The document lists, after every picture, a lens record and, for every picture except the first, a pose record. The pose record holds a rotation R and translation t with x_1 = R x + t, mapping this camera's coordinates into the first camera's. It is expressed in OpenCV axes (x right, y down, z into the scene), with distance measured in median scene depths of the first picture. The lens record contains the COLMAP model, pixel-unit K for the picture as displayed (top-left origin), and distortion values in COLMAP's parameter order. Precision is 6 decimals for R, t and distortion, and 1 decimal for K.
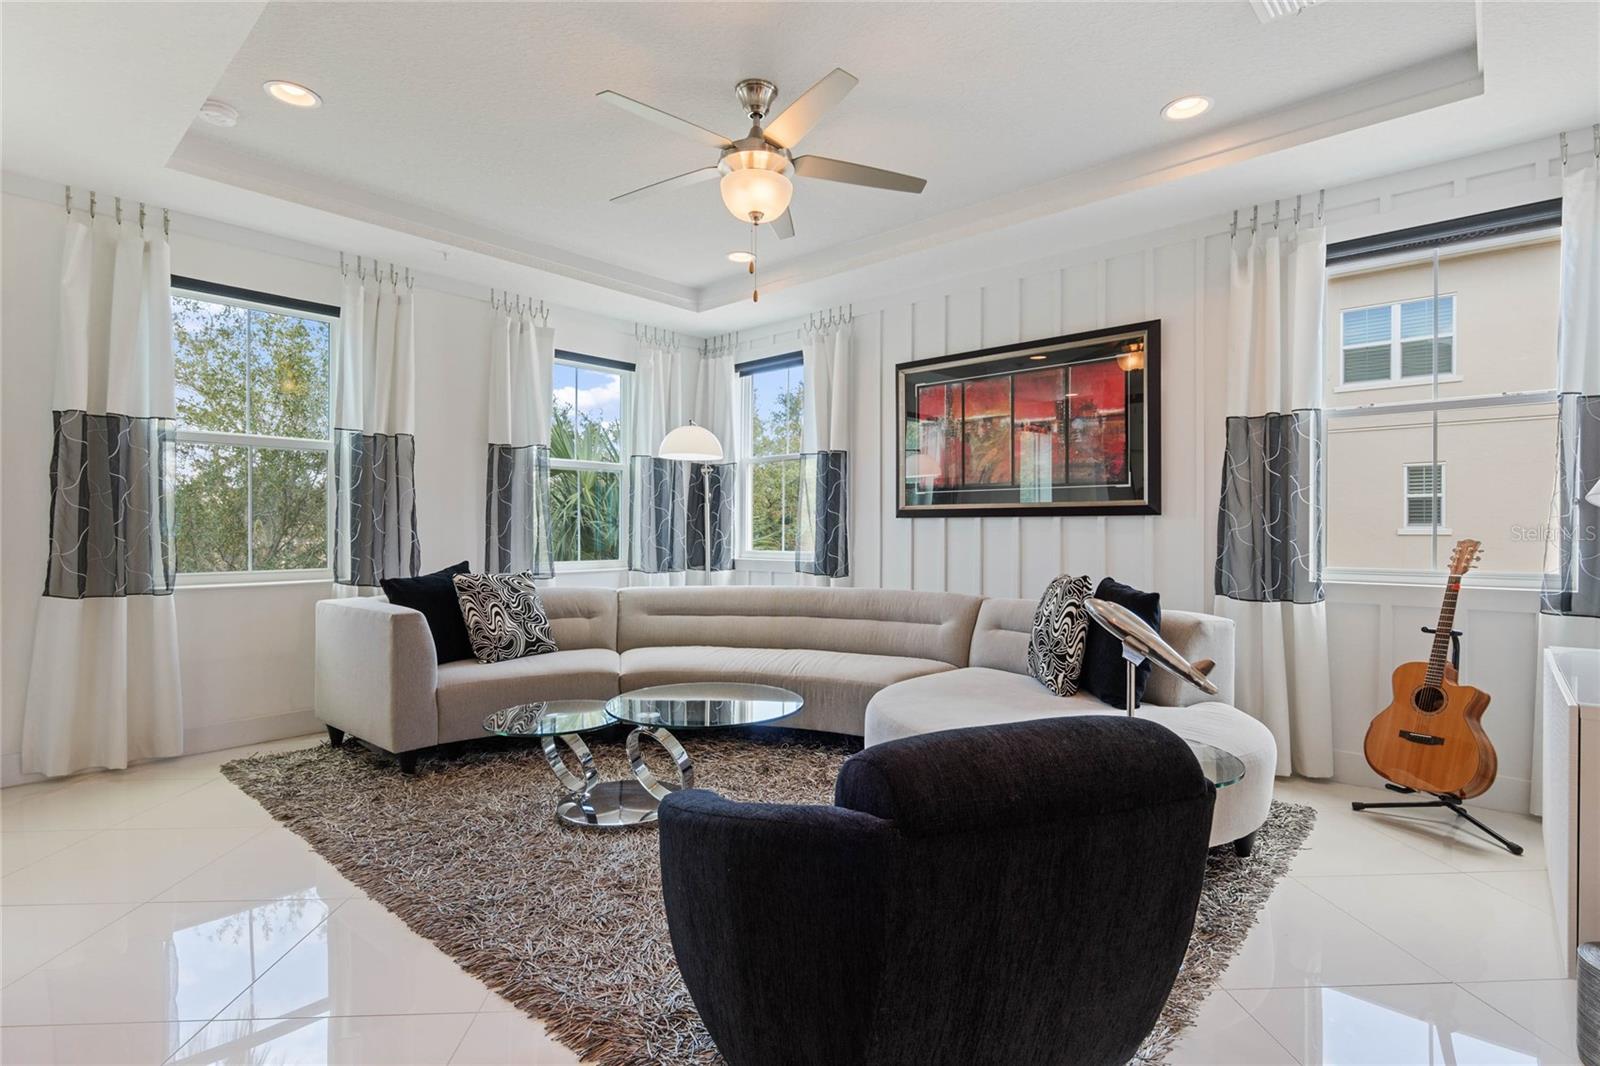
lens RADIAL K [[800.4, 0, 799.7], [0, 800.4, 530.8], [0, 0, 1]] dist [-0.001154, 0.000652]
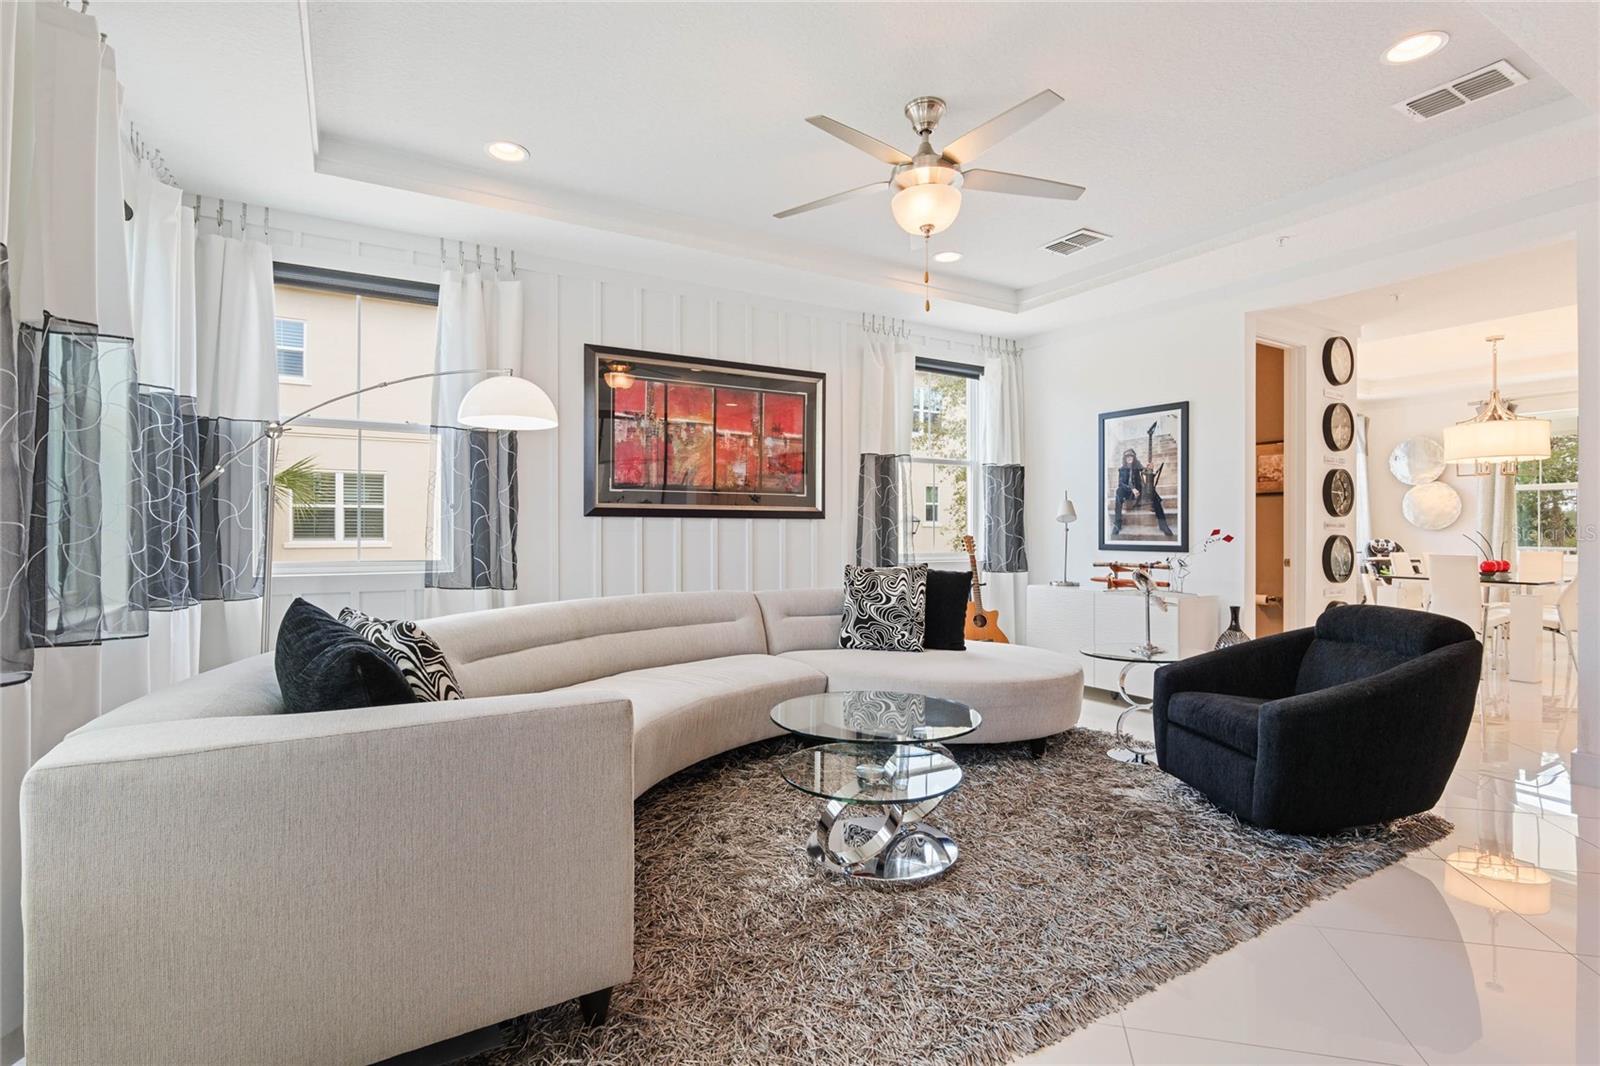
lens RADIAL K [[800.4, 0, 801.5], [0, 800.4, 532.1], [0, 0, 1]] dist [-0.001154, 0.000652]
pose [[0.282744, -0.000560, 0.959195, -0.744270], [-0.001669, 0.999998, 0.001076, 0.000501], [-0.959194, -0.001905, 0.282742, 0.577072]]
